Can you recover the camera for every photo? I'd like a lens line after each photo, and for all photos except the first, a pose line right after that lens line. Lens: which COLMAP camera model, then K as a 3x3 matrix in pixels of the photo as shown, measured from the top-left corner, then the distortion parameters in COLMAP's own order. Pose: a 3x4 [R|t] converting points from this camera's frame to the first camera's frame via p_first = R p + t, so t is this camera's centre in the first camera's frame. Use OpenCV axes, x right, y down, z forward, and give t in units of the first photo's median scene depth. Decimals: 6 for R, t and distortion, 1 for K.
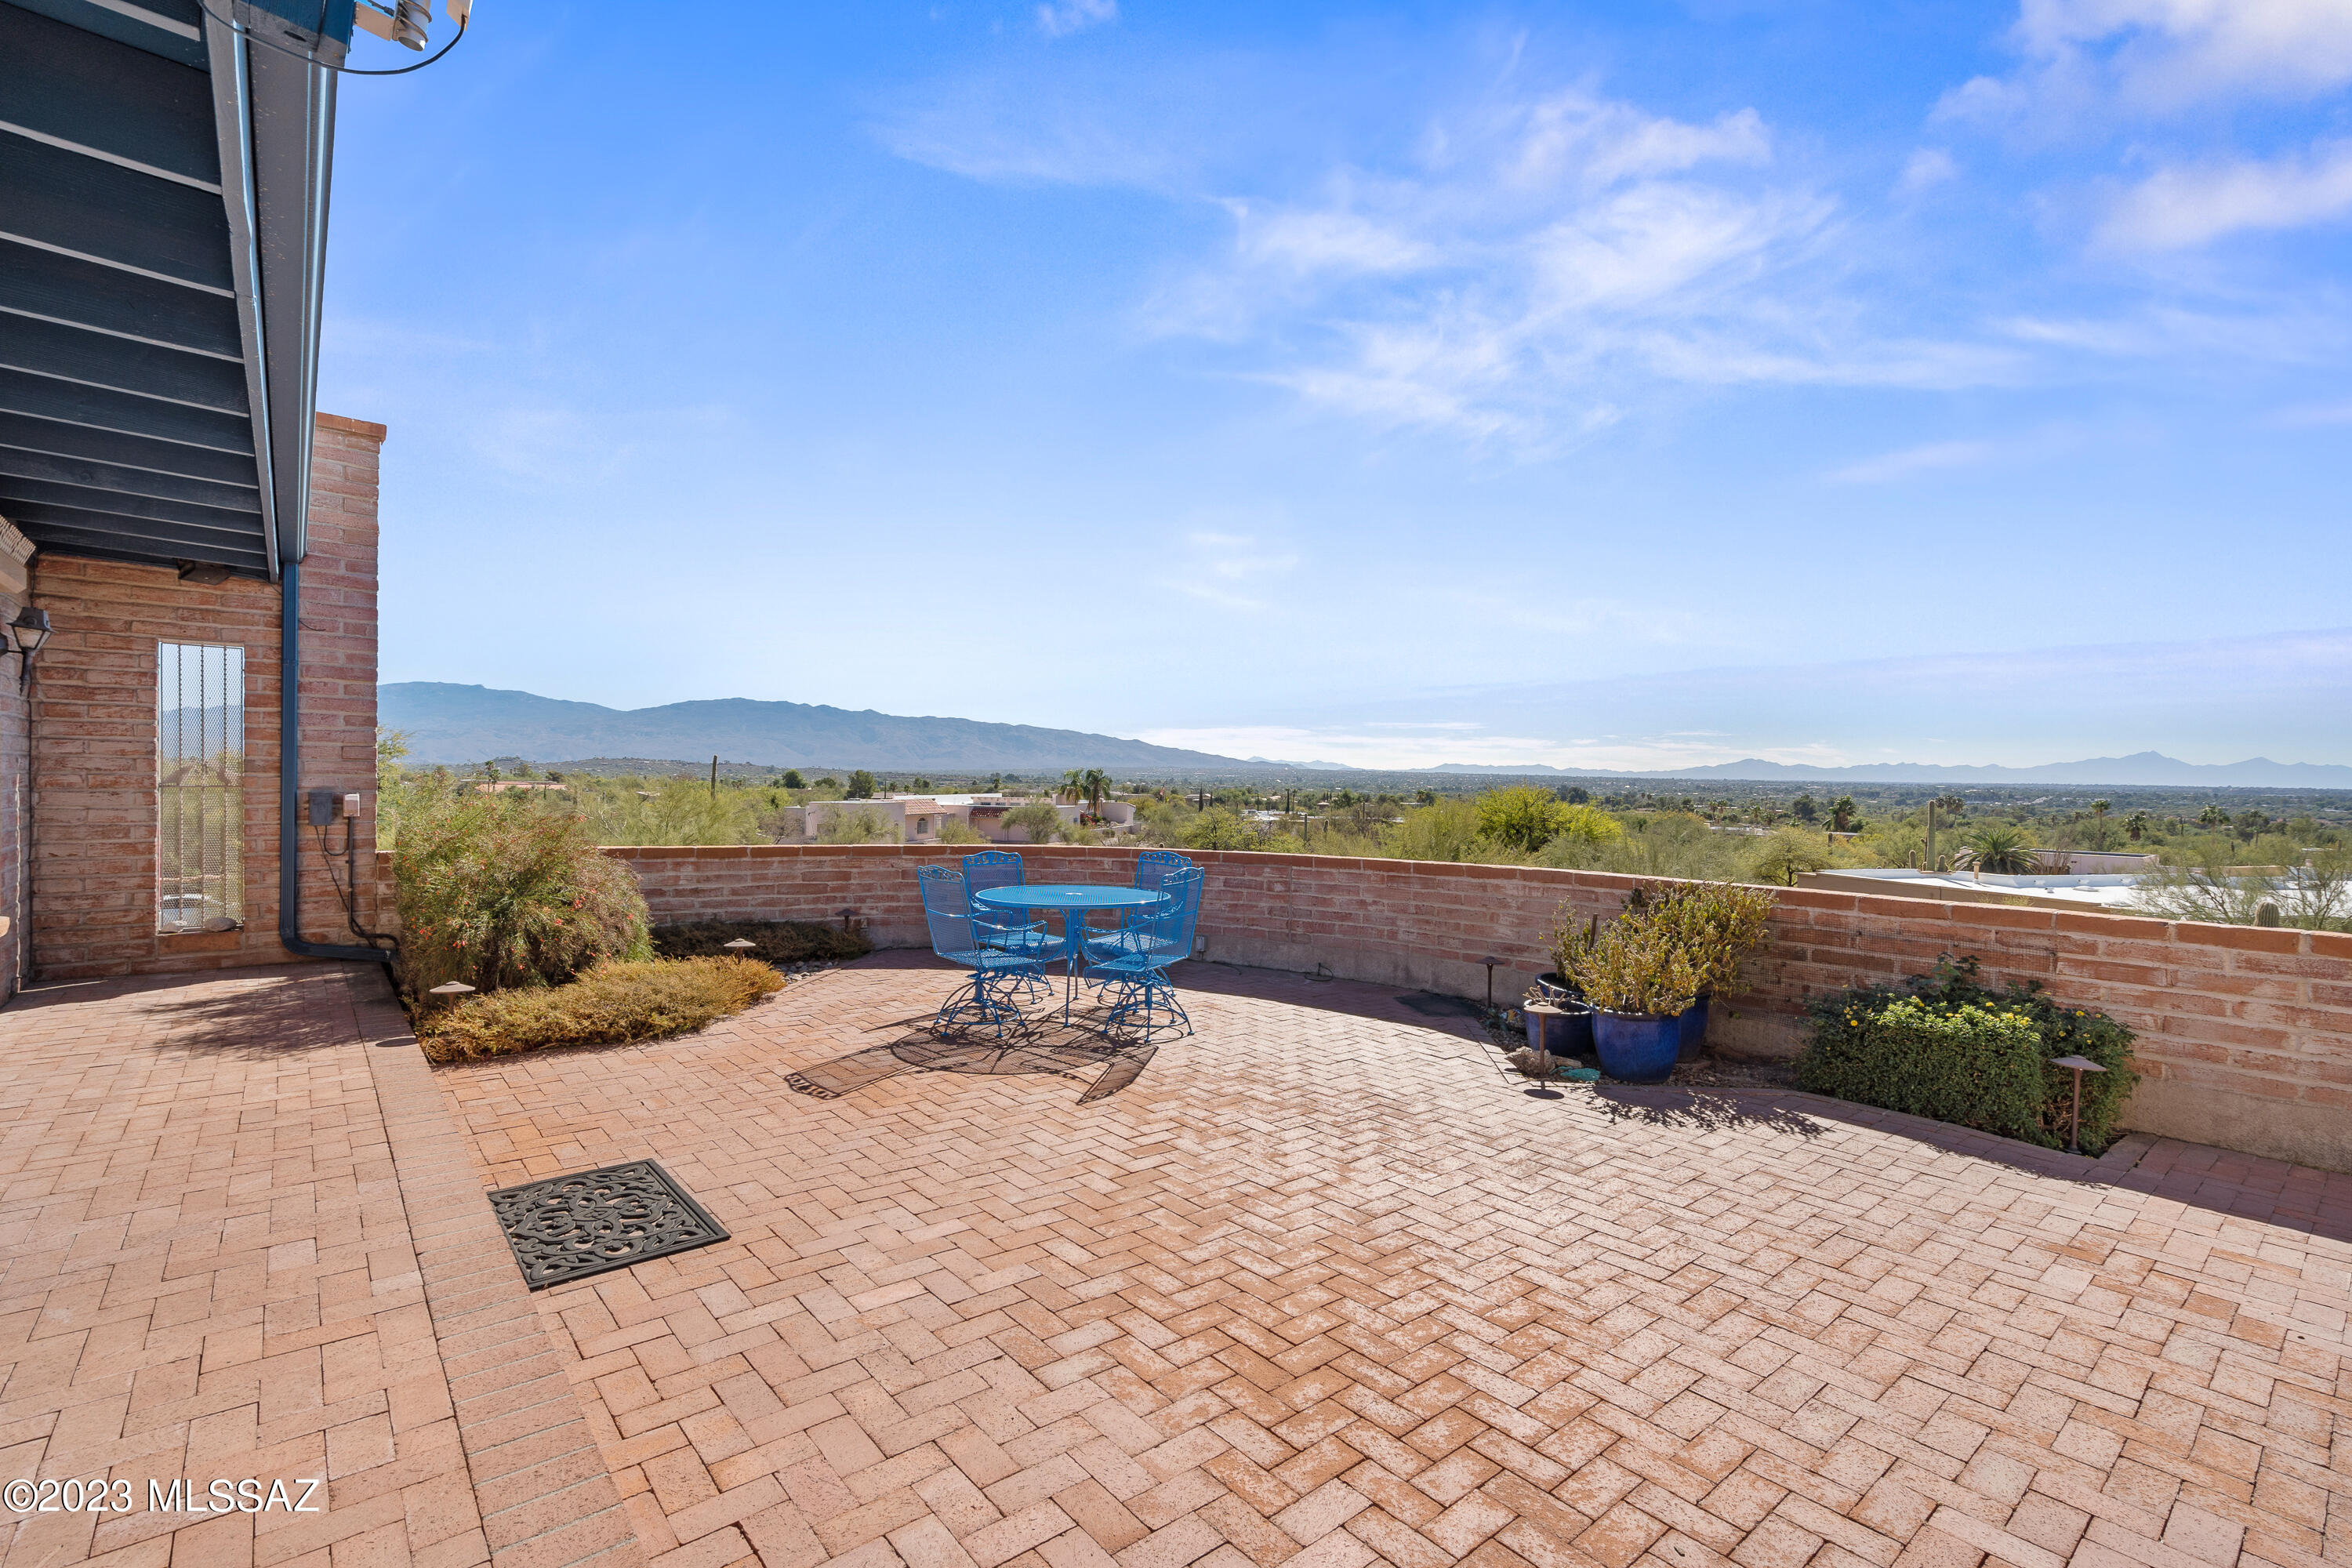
lens RADIAL K [[1067.0, 0, 1178.3], [0, 1067.0, 790.6], [0, 0, 1]] dist [-0.007809, 0.002479]
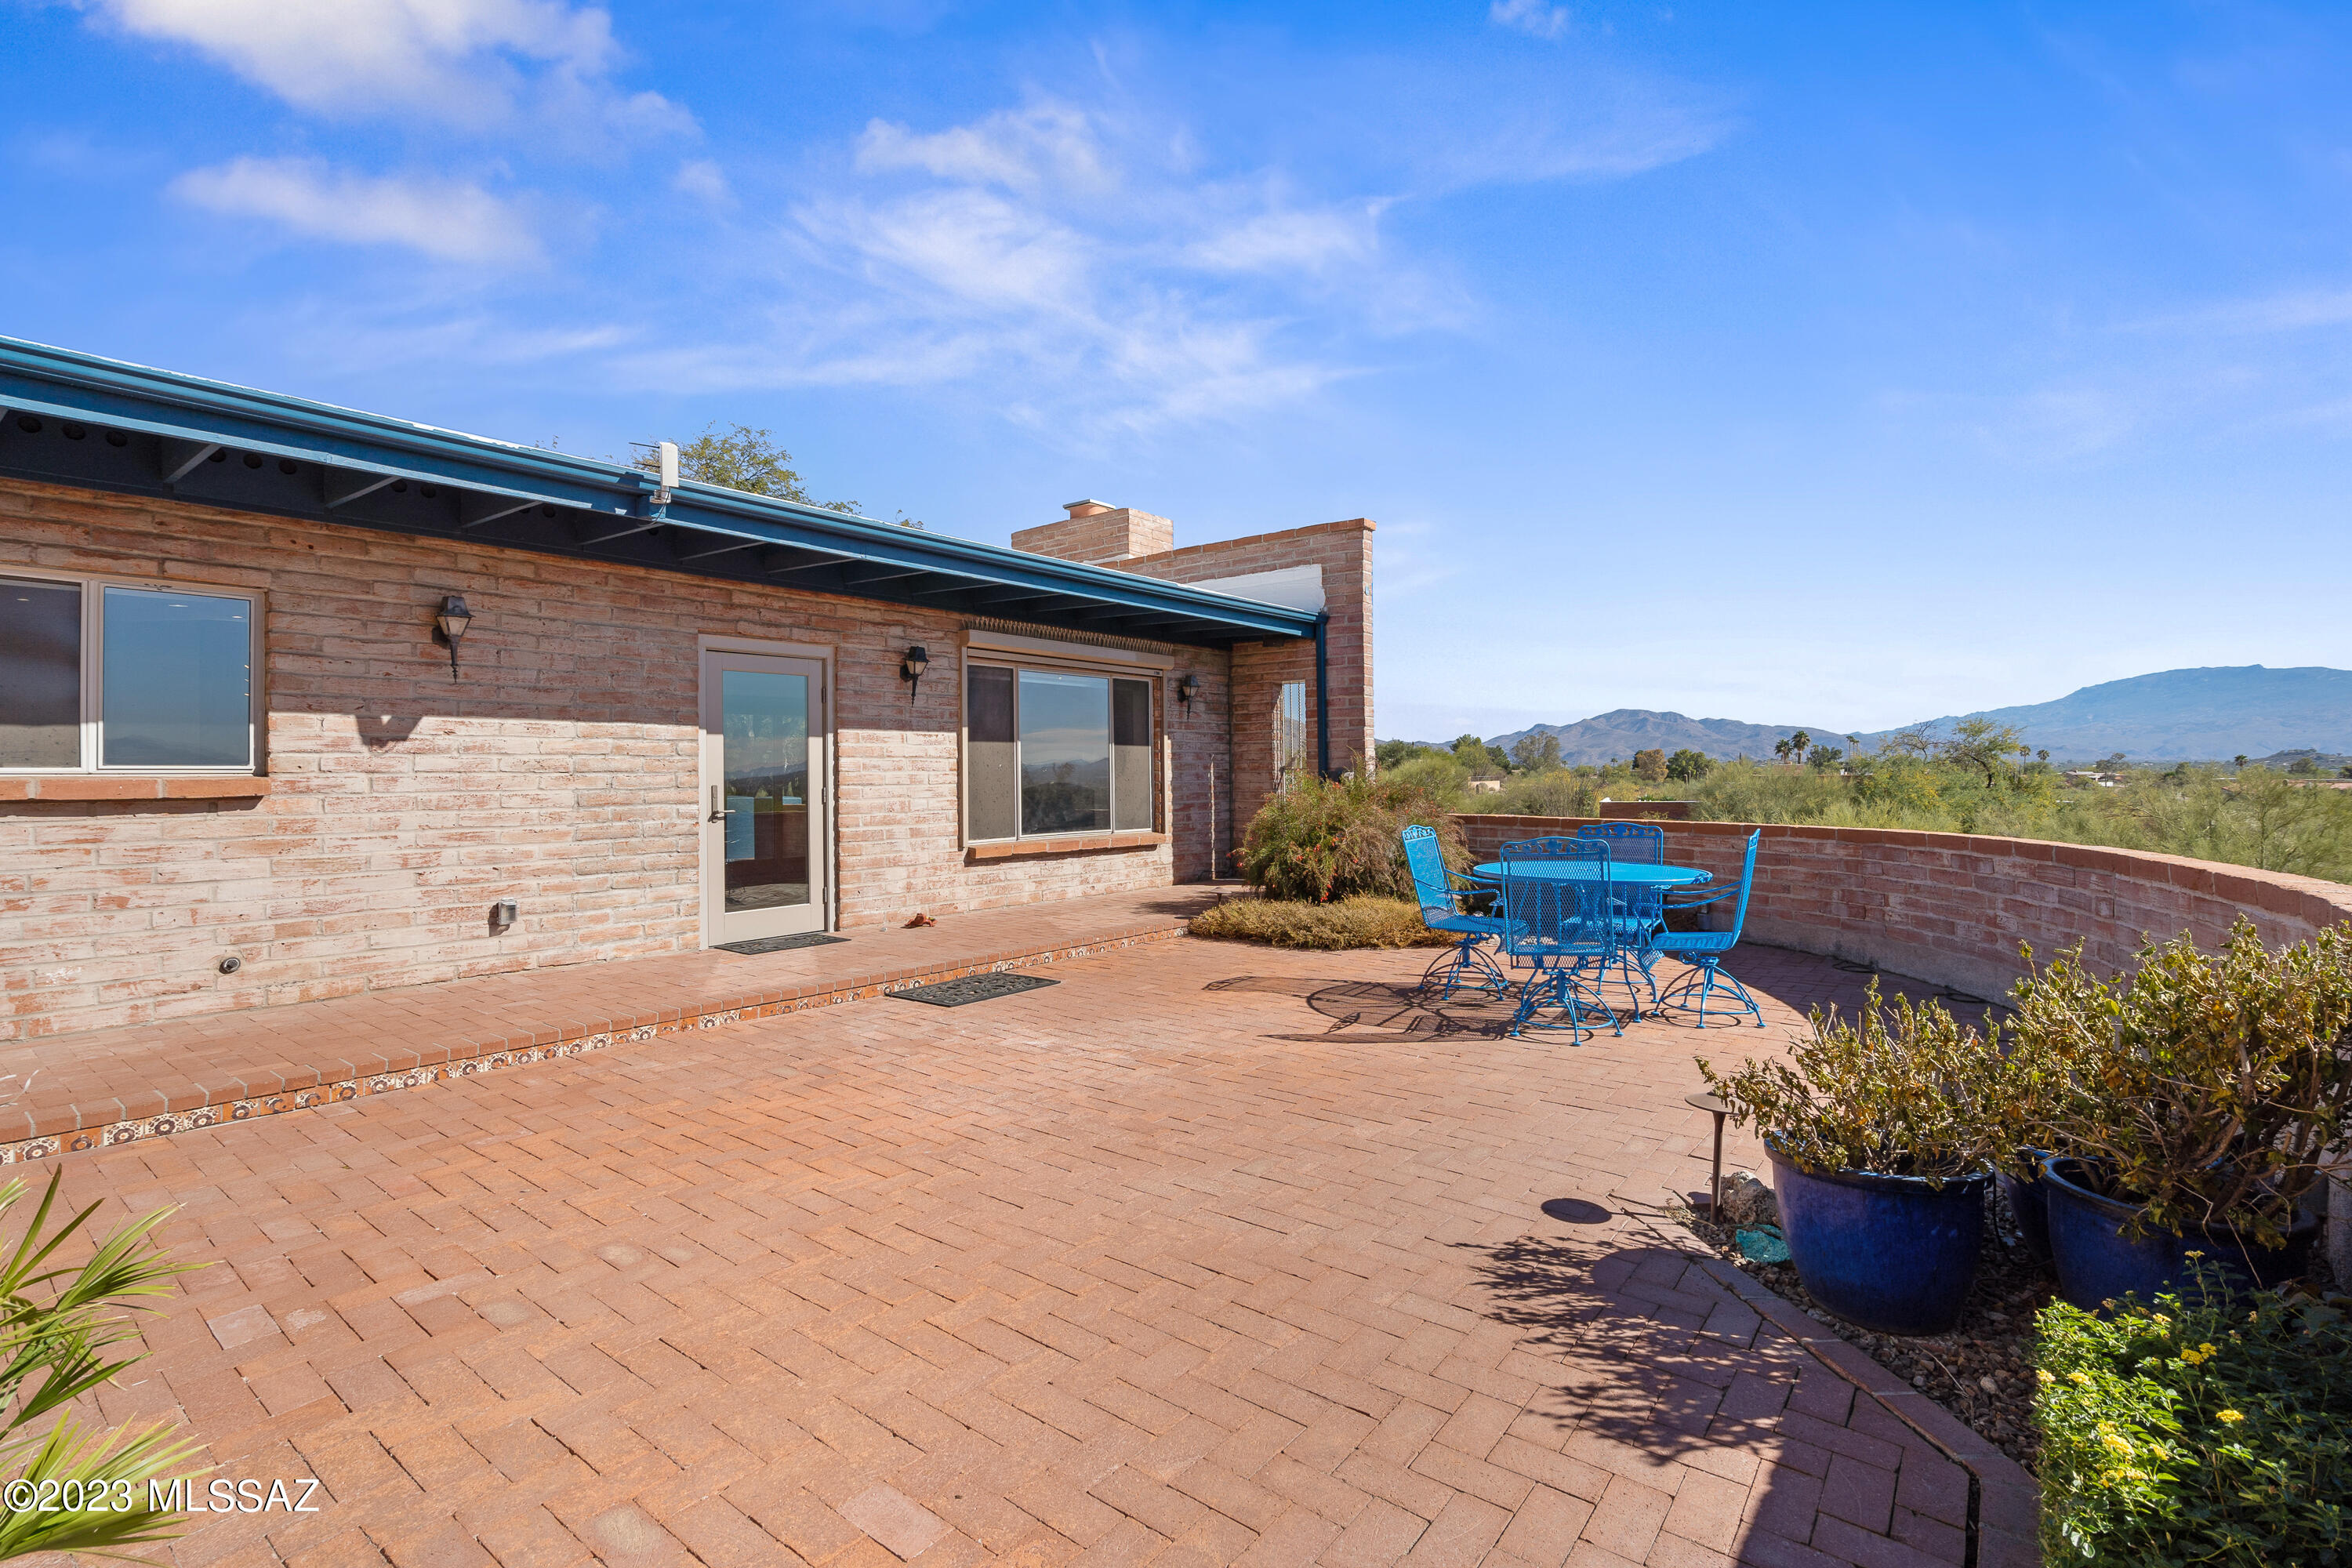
lens RADIAL K [[1067.0, 0, 1183.5], [0, 1067.0, 770.0], [0, 0, 1]] dist [-0.007809, 0.002479]
pose [[0.221620, -0.019494, -0.974938, 0.898442], [0.001382, 0.999805, -0.019677, 0.041657], [0.975132, 0.003013, 0.221604, 0.642566]]
